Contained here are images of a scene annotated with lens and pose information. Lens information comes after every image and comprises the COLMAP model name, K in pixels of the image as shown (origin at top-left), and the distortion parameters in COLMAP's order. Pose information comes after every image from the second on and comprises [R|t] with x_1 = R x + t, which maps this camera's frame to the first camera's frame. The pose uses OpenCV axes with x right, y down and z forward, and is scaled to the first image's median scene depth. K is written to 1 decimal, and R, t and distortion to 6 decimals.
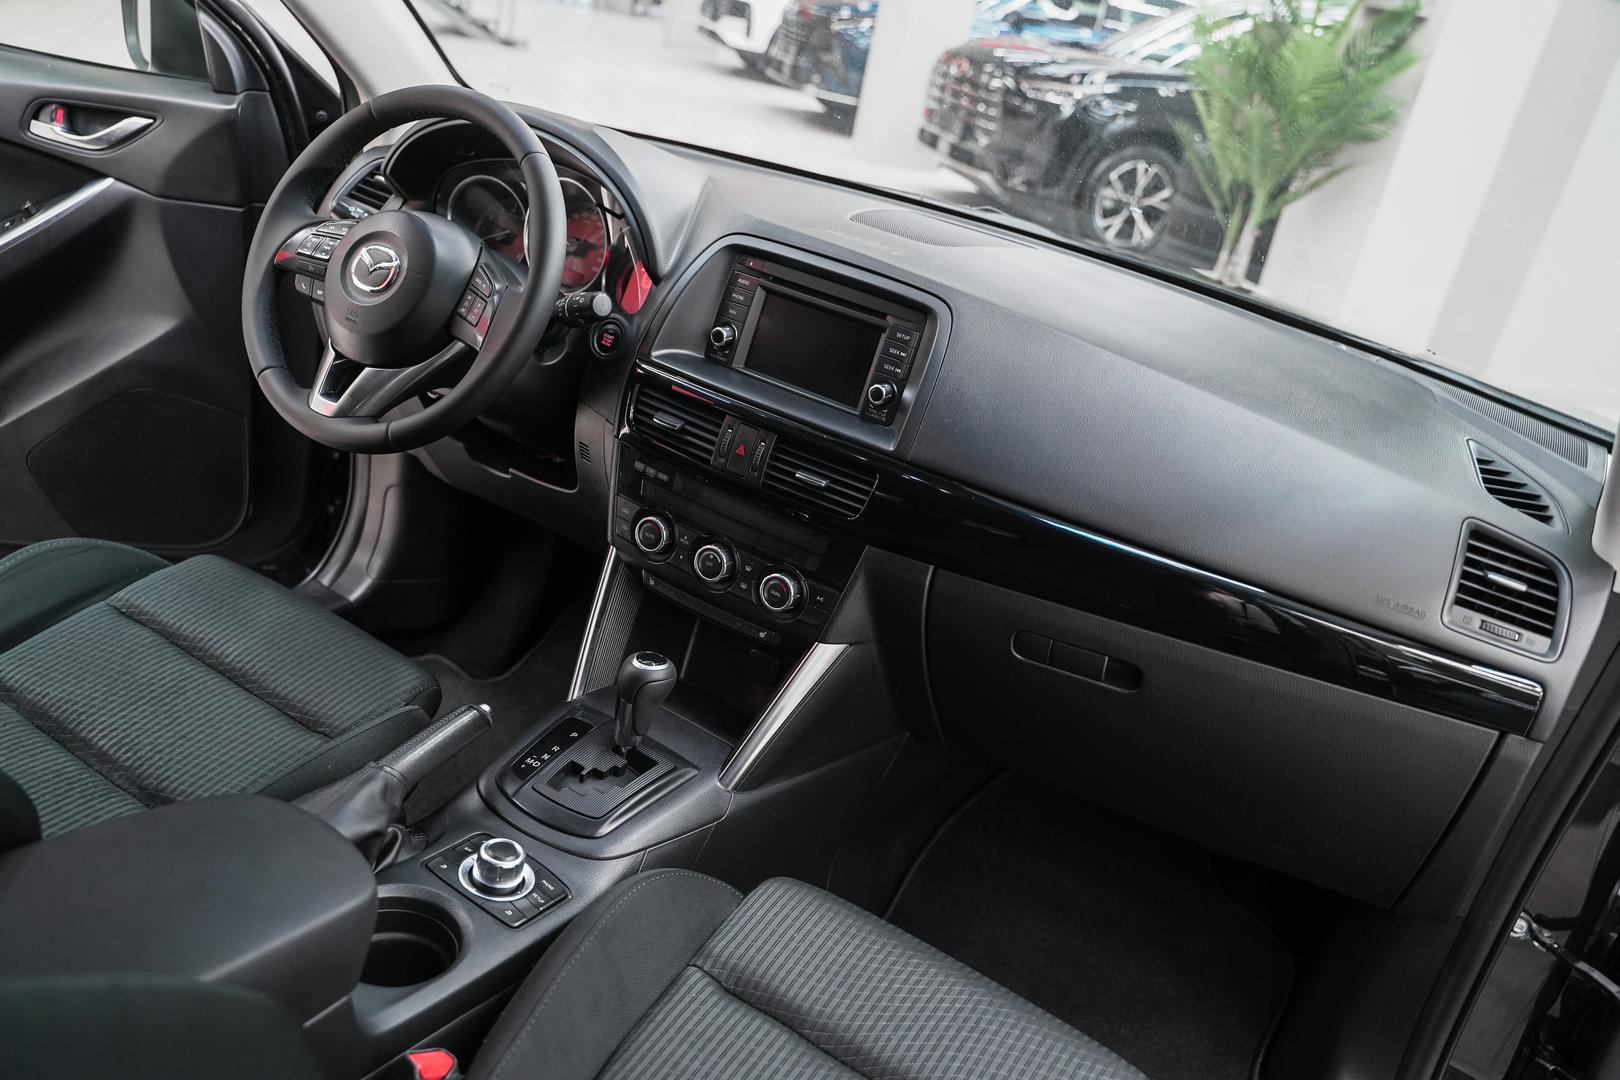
lens RADIAL K [[1328.3, 0, 819.8], [0, 1328.3, 542.7], [0, 0, 1]] dist [-0.013831, 0.008155]
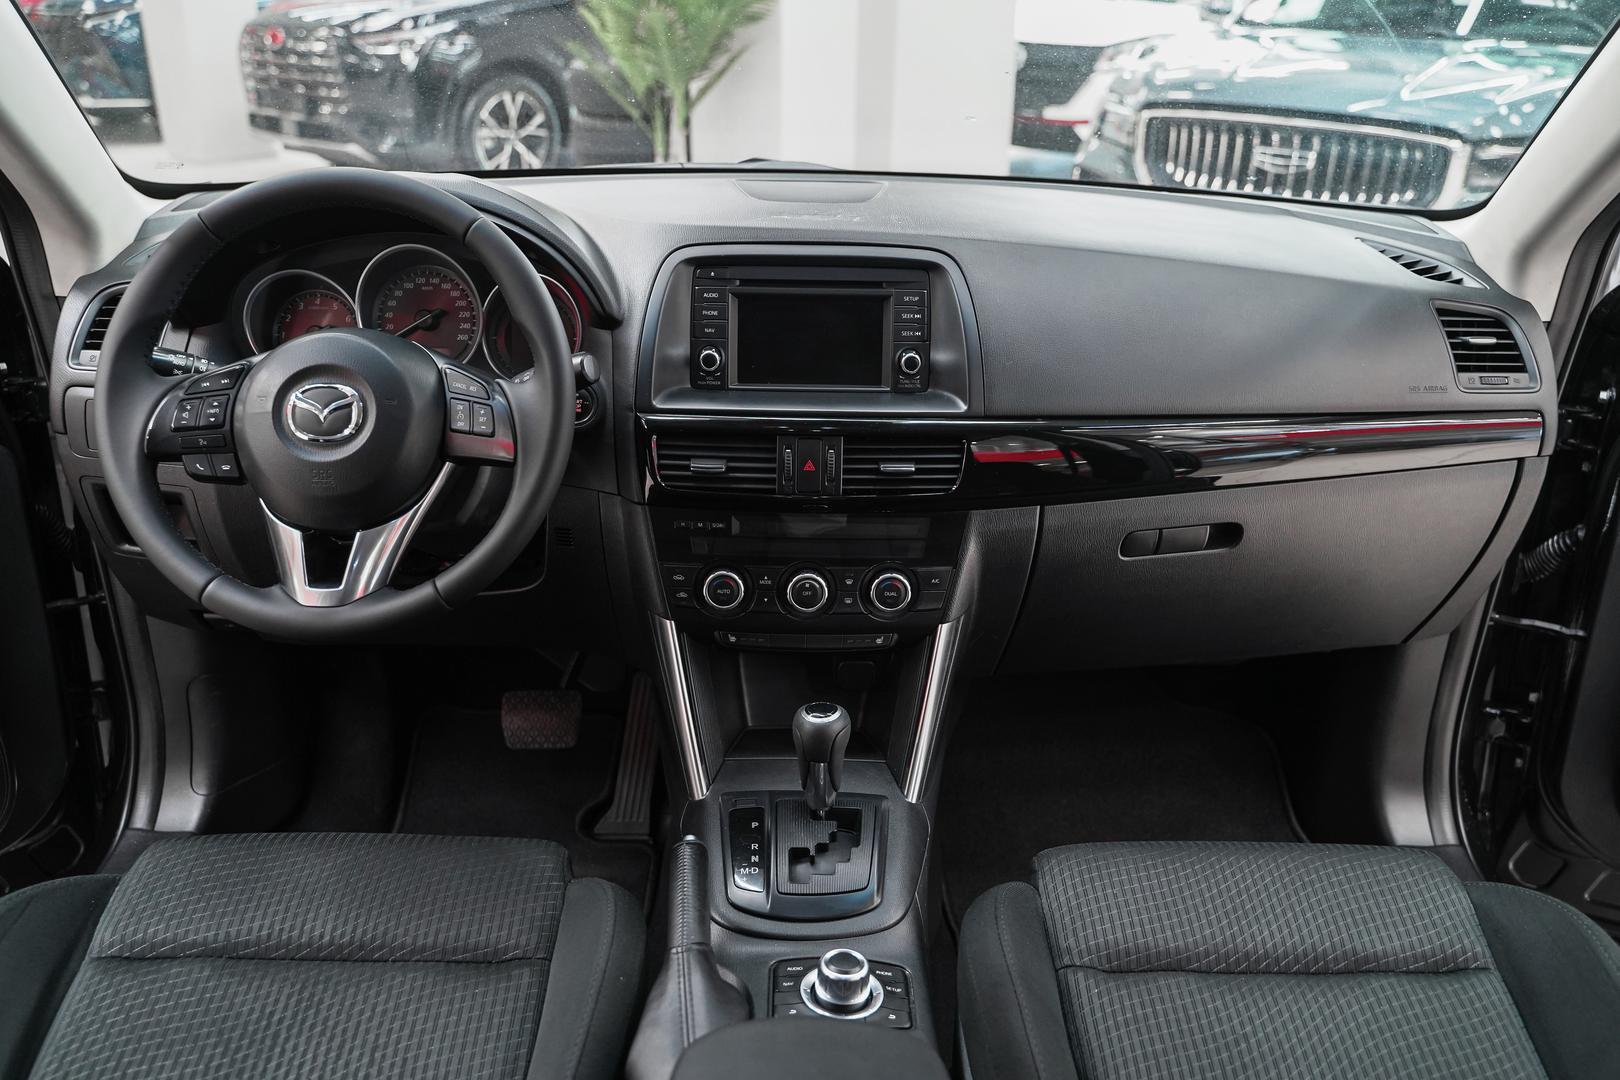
lens RADIAL K [[1328.3, 0, 817.9], [0, 1328.3, 548.4], [0, 0, 1]] dist [-0.013831, 0.008155]
pose [[0.833568, -0.369821, 0.410363, -0.430947], [0.346103, 0.928603, 0.133824, -0.130575], [-0.430555, 0.030477, 0.902050, 0.150725]]
